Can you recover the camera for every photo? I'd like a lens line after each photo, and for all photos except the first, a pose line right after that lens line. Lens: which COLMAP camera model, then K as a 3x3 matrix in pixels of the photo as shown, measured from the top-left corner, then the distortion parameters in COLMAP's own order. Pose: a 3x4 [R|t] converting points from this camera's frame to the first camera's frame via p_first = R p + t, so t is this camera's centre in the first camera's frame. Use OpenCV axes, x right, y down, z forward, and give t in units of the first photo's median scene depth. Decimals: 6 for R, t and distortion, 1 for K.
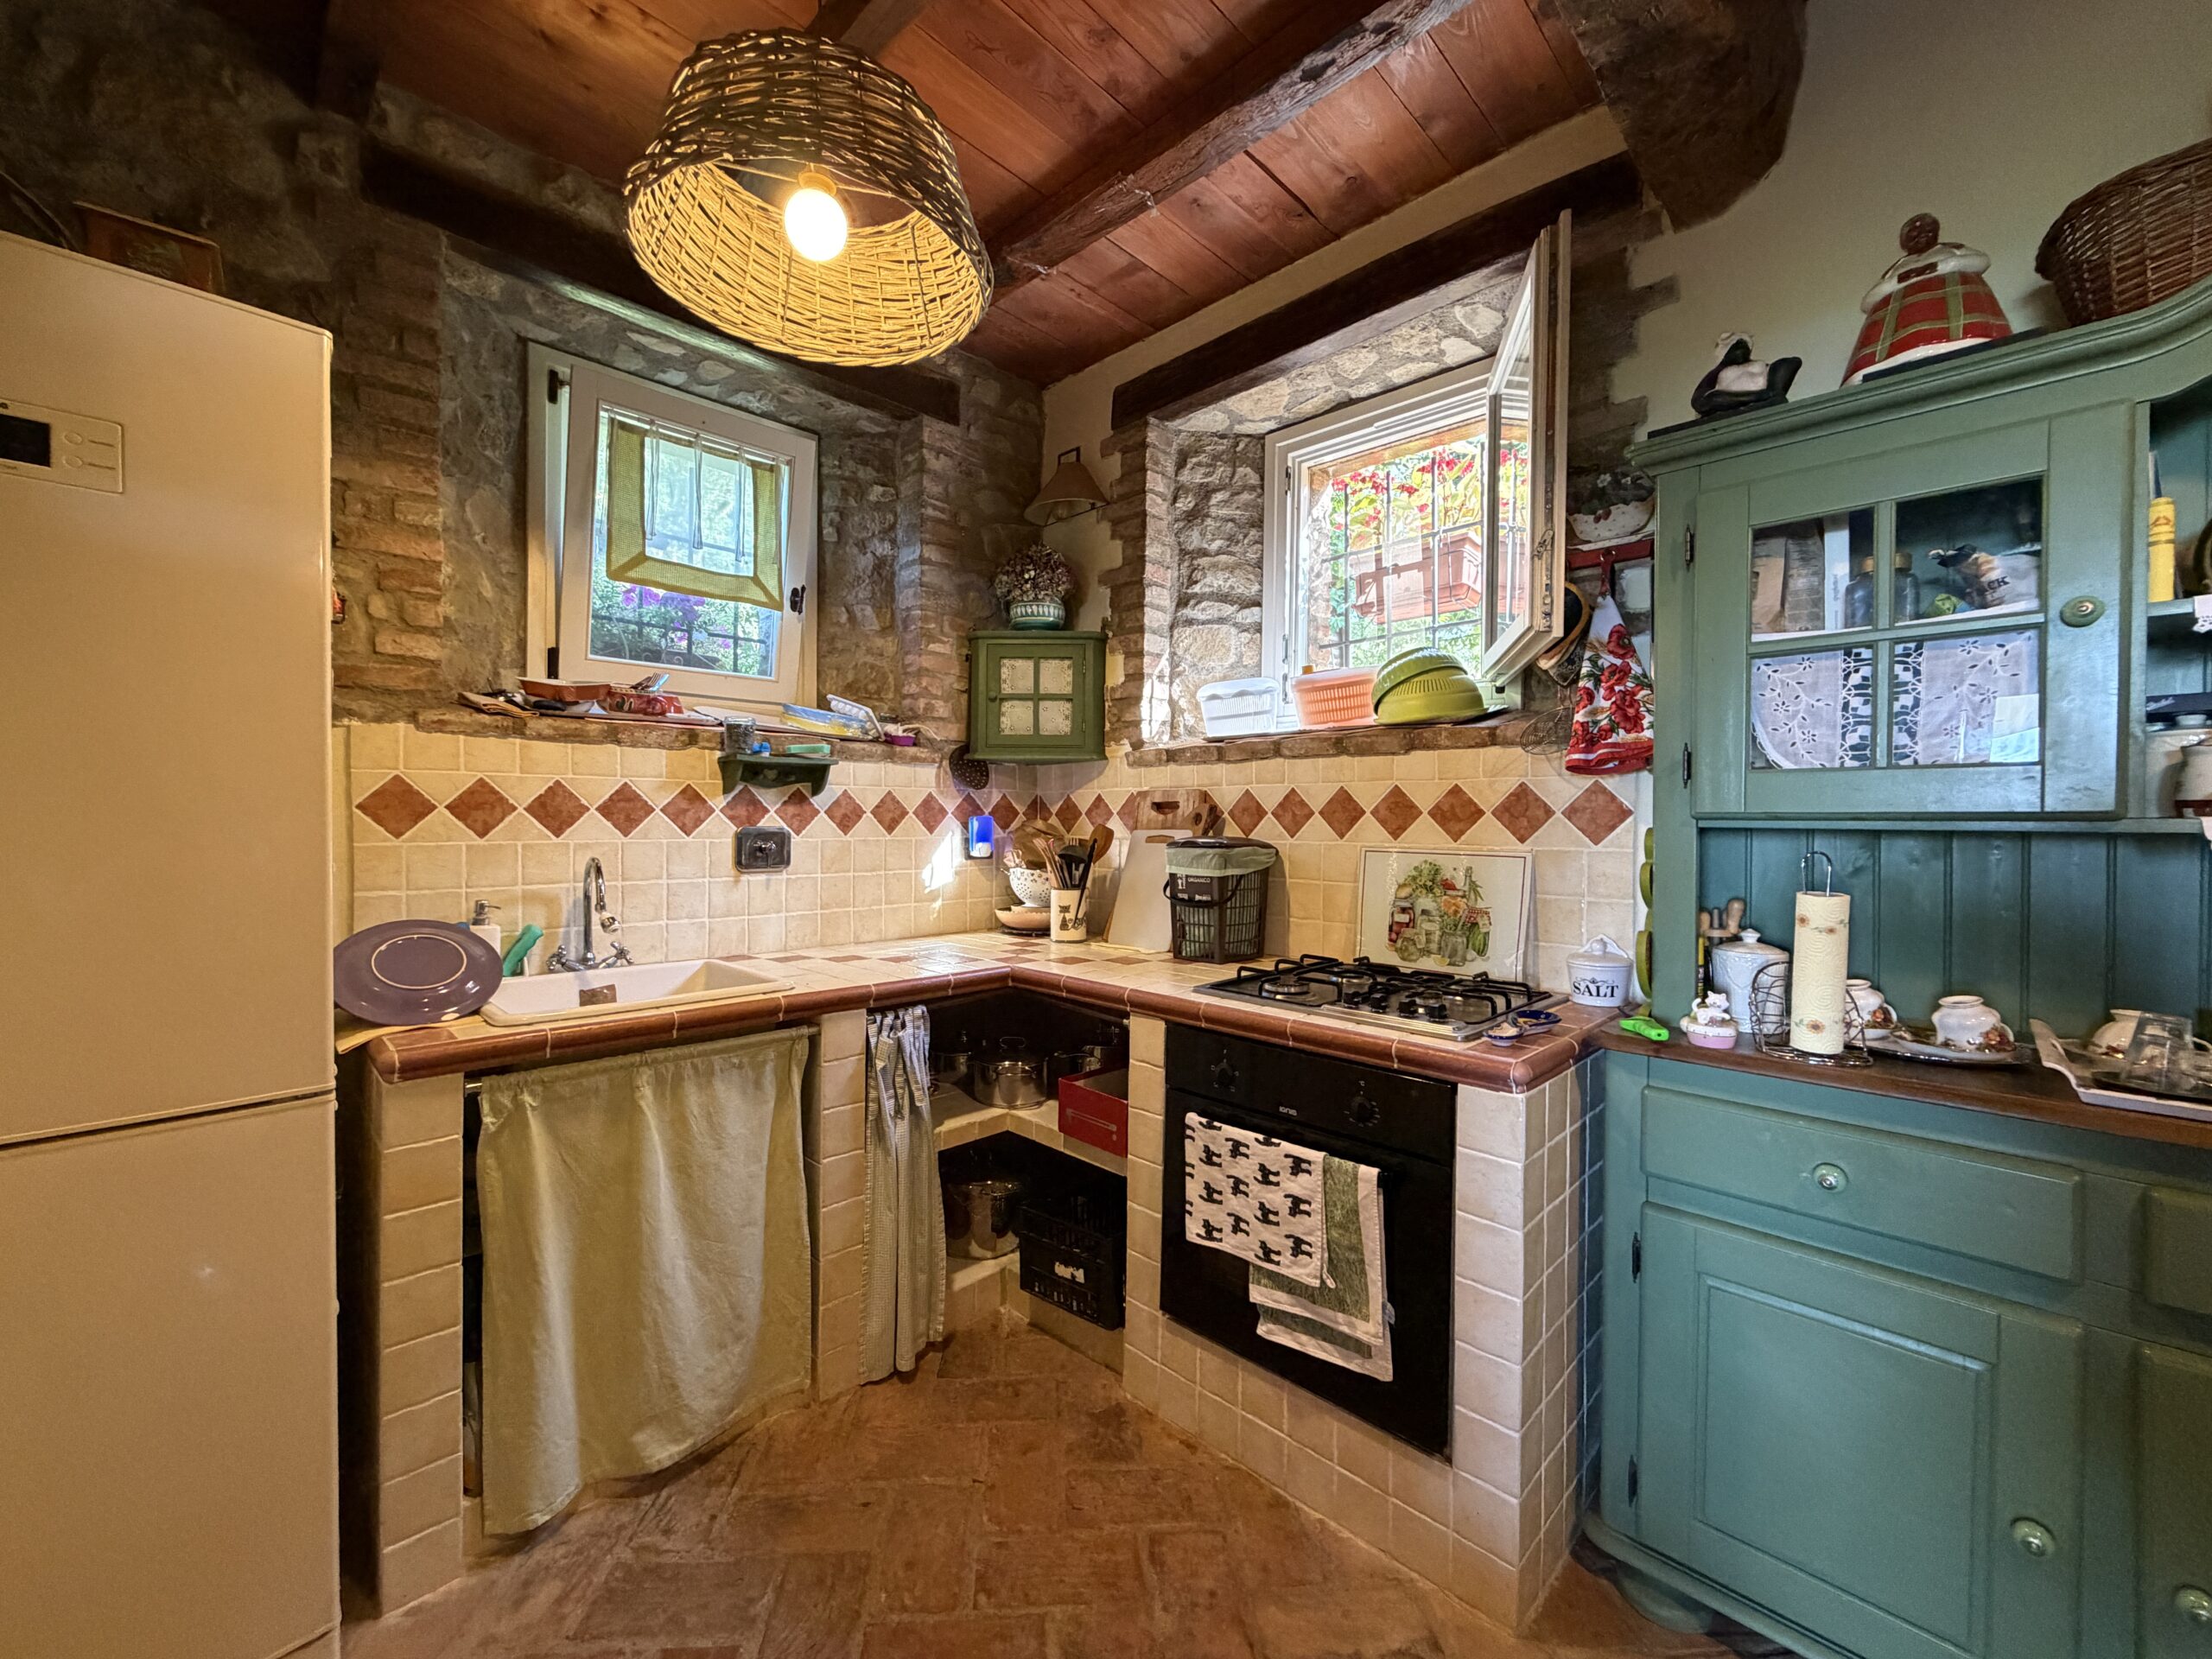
lens RADIAL K [[883.1, 0, 1100.8], [0, 883.1, 829.3], [0, 0, 1]] dist [-0.000546, 0.000293]
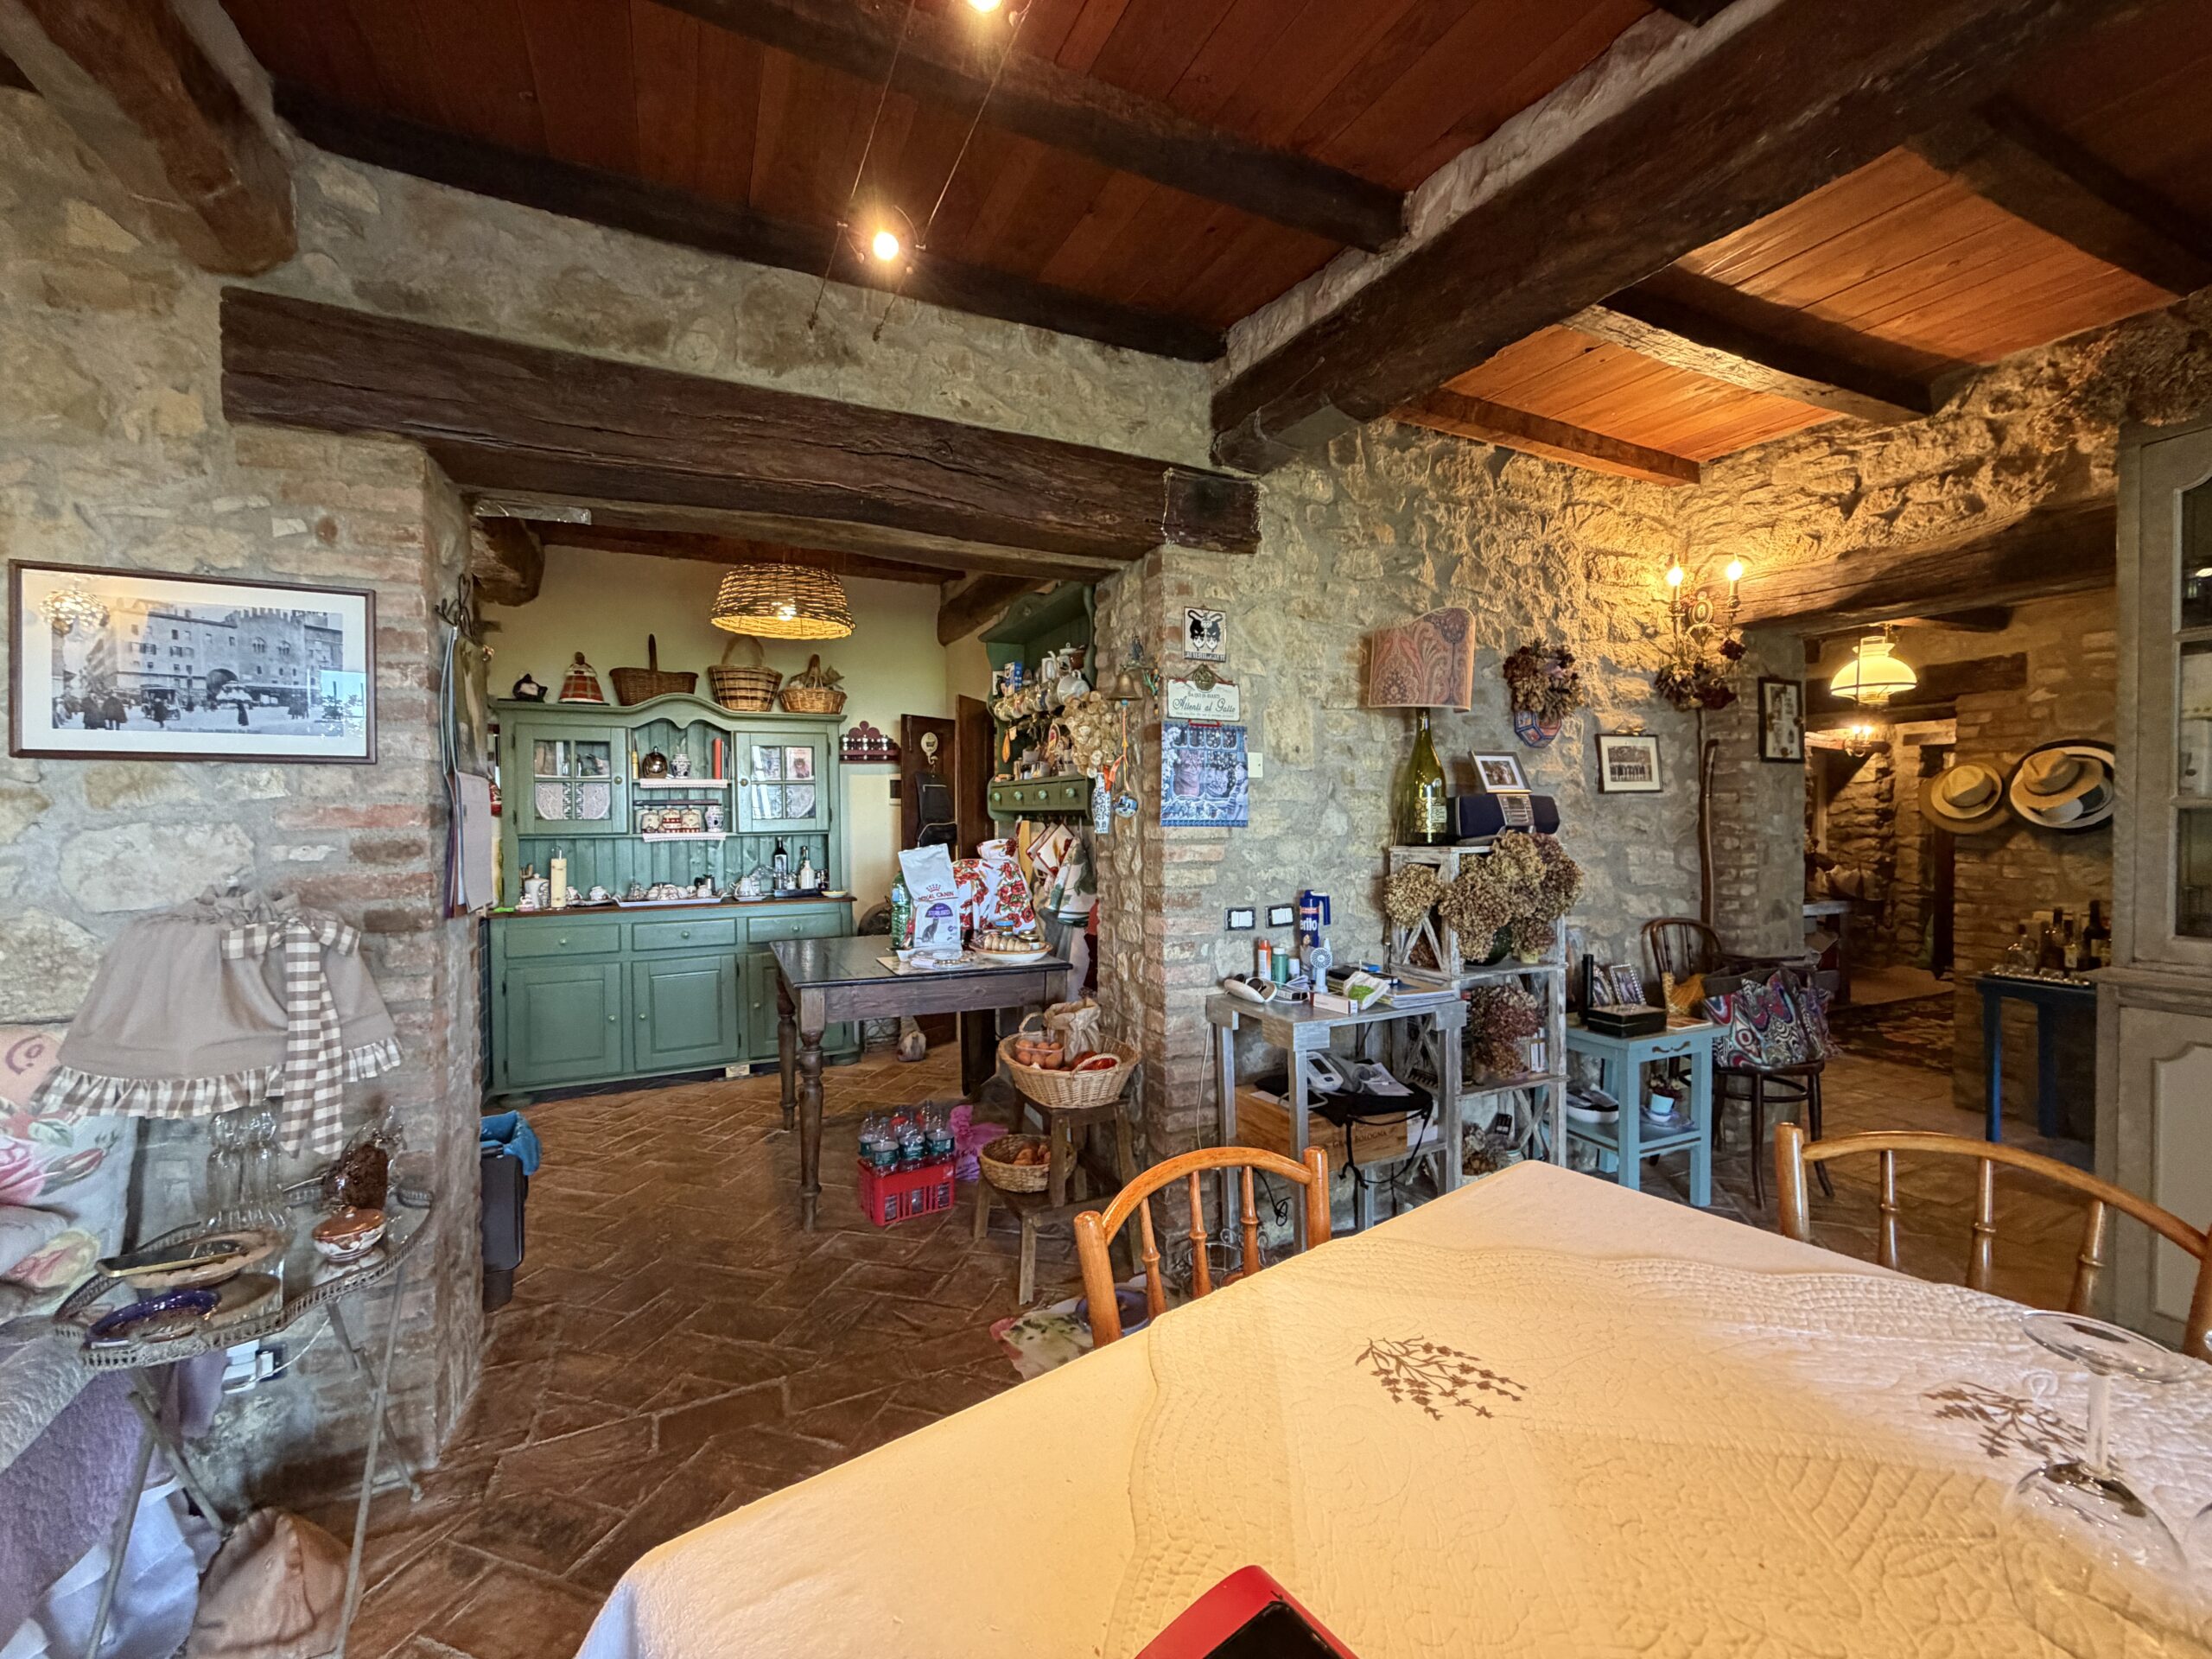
lens RADIAL K [[883.1, 0, 1100.1], [0, 883.1, 828.7], [0, 0, 1]] dist [-0.000546, 0.000293]
pose [[0.331943, -0.025170, 0.942964, -1.002181], [0.017408, 0.999637, 0.020555, -0.044288], [-0.943139, 0.009592, 0.332261, -1.241275]]
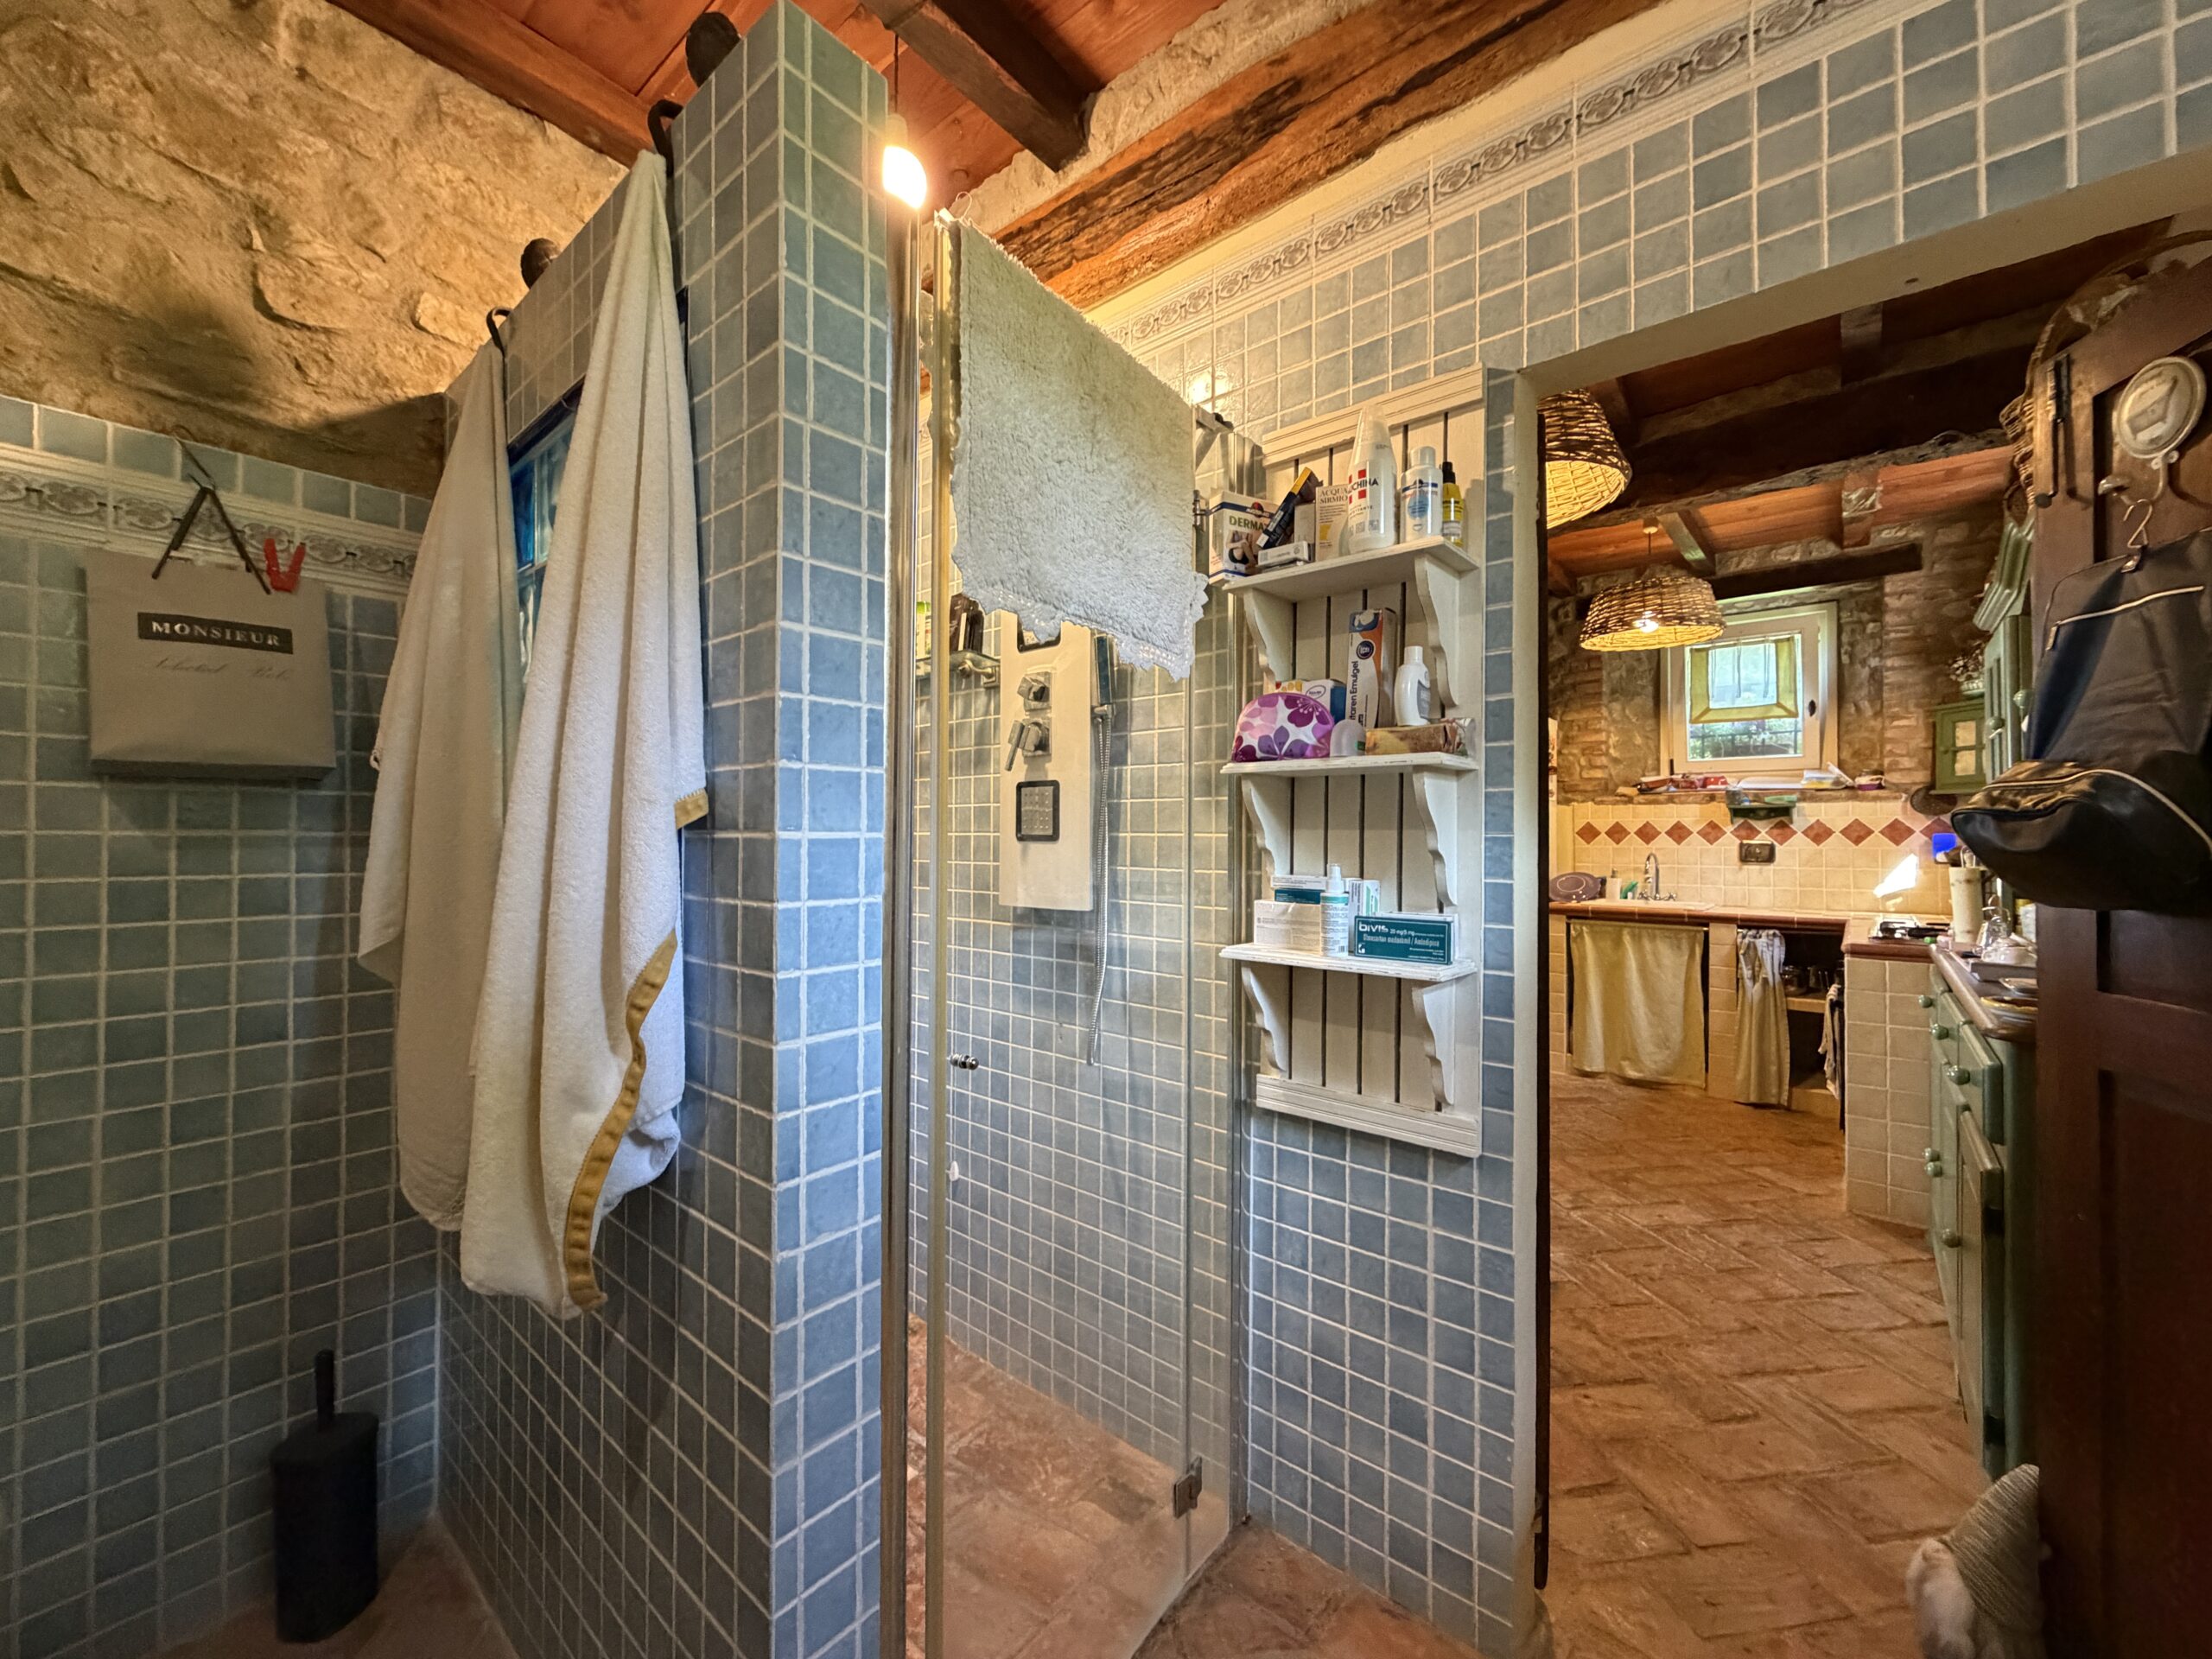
lens RADIAL K [[883.1, 0, 1091.9], [0, 883.1, 825.9], [0, 0, 1]] dist [-0.000546, 0.000293]
pose [[0.073512, -0.021553, -0.997061, 1.642399], [-0.010872, 0.999690, -0.022412, 0.027191], [0.997235, 0.012487, 0.073255, -0.665724]]
